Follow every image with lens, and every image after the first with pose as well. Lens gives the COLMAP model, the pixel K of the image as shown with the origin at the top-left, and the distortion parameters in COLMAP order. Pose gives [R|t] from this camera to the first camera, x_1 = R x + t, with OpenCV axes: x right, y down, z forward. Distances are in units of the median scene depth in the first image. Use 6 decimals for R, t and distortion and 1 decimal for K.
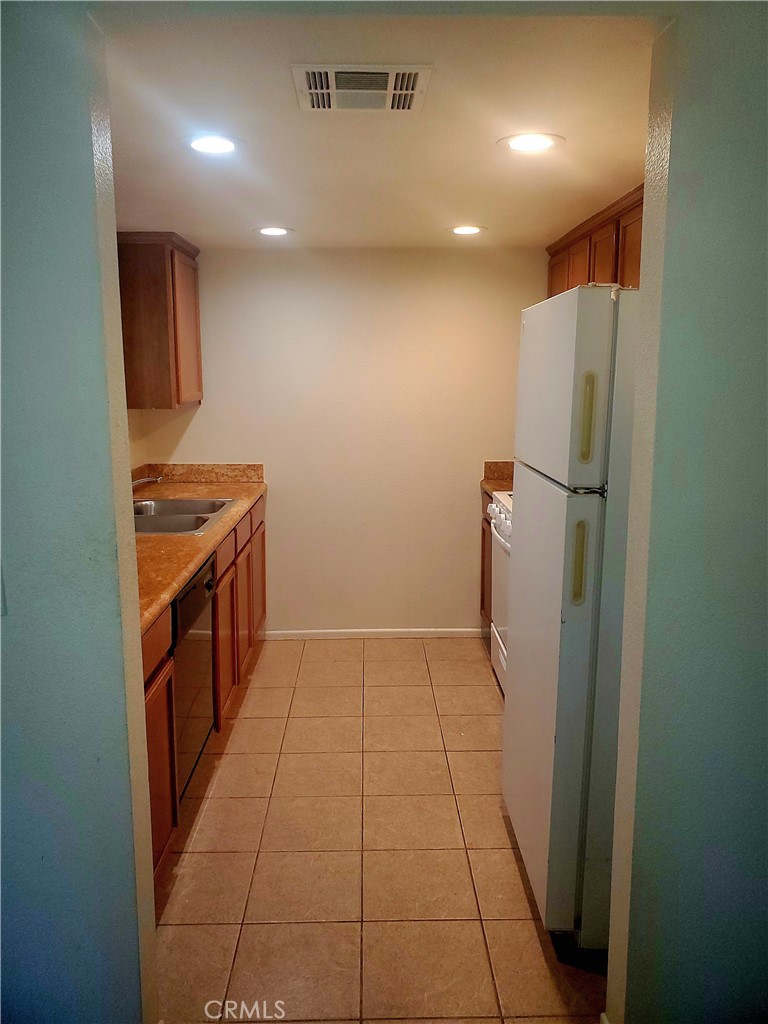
lens RADIAL K [[812.1, 0, 384.0], [0, 812.1, 512.0], [0, 0, 1]] dist [0.010525, 0.003390]
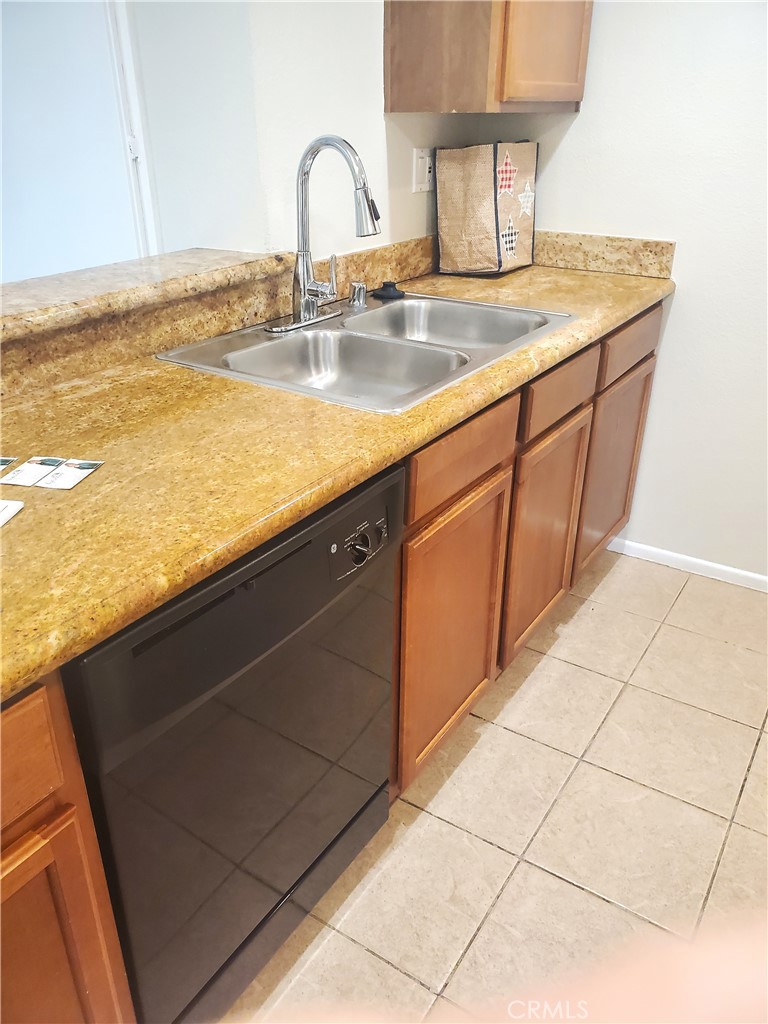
lens RADIAL K [[812.1, 0, 384.0], [0, 812.1, 512.0], [0, 0, 1]] dist [0.010525, 0.003390]
pose [[0.826723, 0.254477, -0.501767, -0.000675], [-0.103201, 0.945318, 0.309392, -0.048882], [0.553063, -0.203999, 0.807779, 0.575059]]
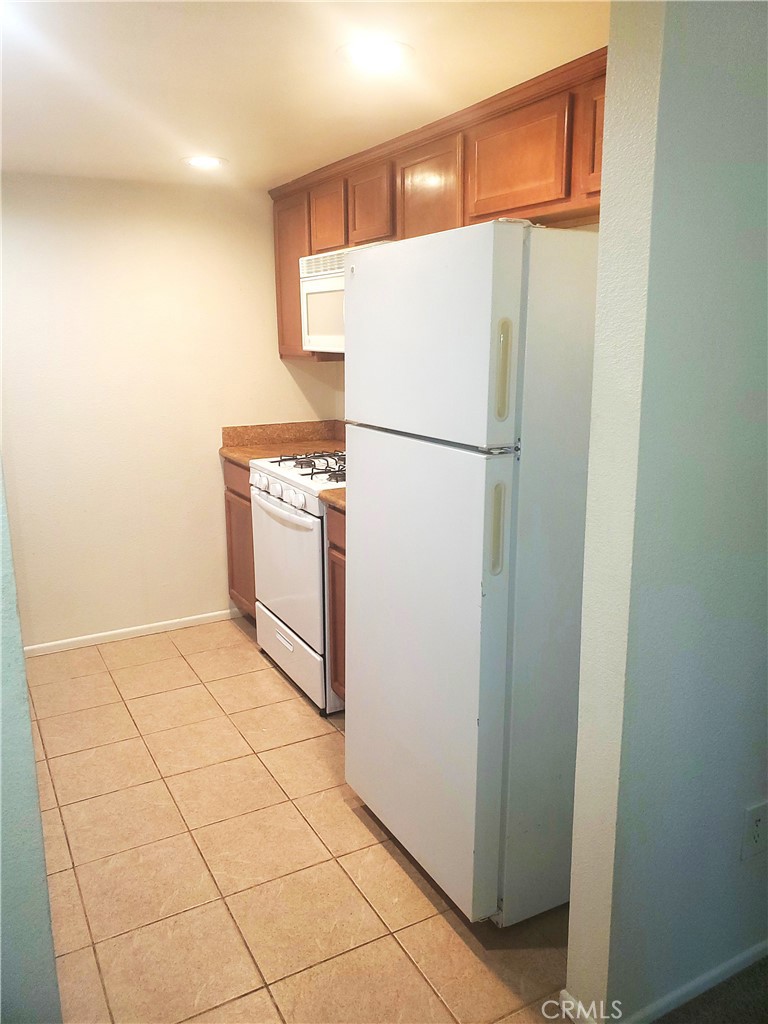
lens RADIAL K [[812.1, 0, 384.0], [0, 812.1, 512.0], [0, 0, 1]] dist [0.010525, 0.003390]
pose [[0.893048, -0.118576, 0.434056, -0.150455], [0.097529, 0.992730, 0.070533, -0.019360], [-0.439264, -0.020657, 0.898120, 0.132855]]
